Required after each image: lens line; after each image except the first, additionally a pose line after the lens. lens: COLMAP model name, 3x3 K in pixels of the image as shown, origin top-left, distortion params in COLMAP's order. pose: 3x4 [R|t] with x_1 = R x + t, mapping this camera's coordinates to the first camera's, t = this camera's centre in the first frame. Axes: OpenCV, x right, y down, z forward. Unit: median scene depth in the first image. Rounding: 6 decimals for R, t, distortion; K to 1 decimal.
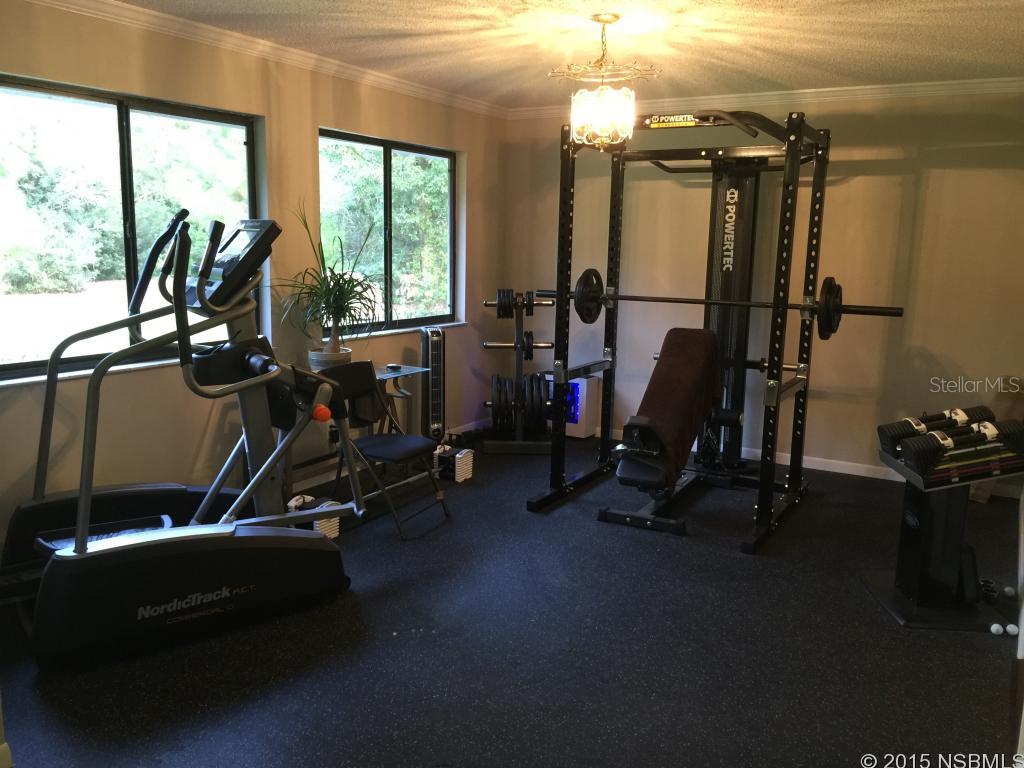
lens RADIAL K [[864.5, 0, 512.0], [0, 864.5, 384.0], [0, 0, 1]] dist [0.063932, -0.110722]
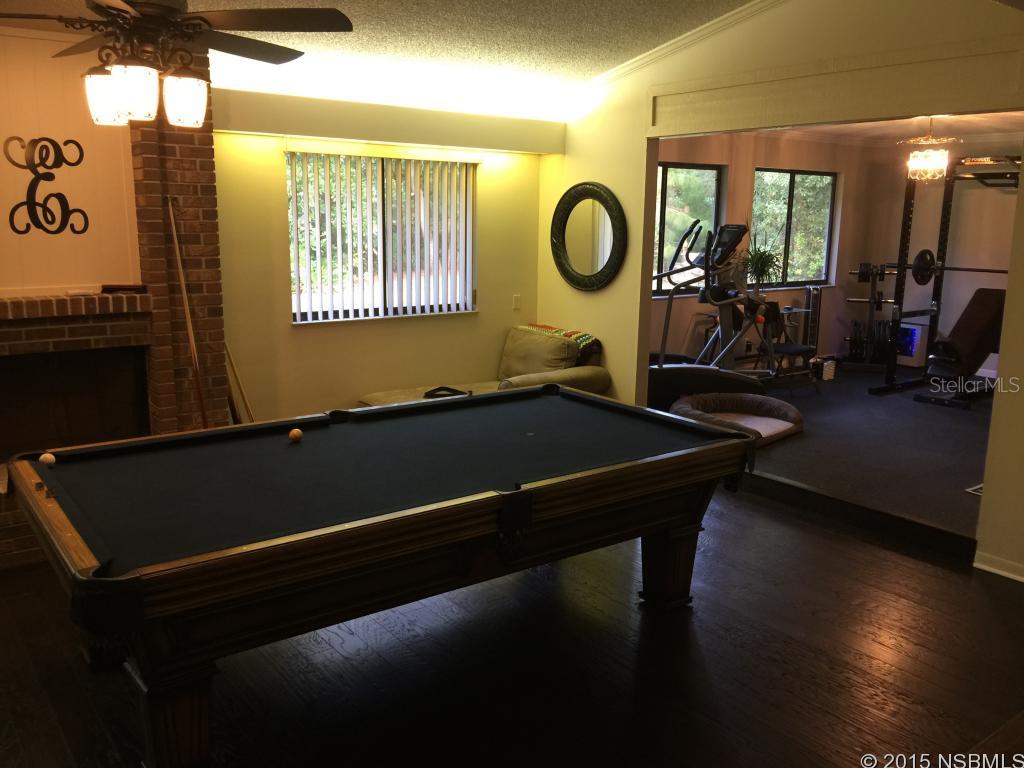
lens RADIAL K [[864.5, 0, 512.0], [0, 864.5, 384.0], [0, 0, 1]] dist [0.063932, -0.110722]
pose [[0.921820, 0.067290, -0.381732, 0.021238], [-0.060224, 0.997721, 0.030444, 0.103584], [0.382910, -0.005075, 0.923772, -0.723801]]
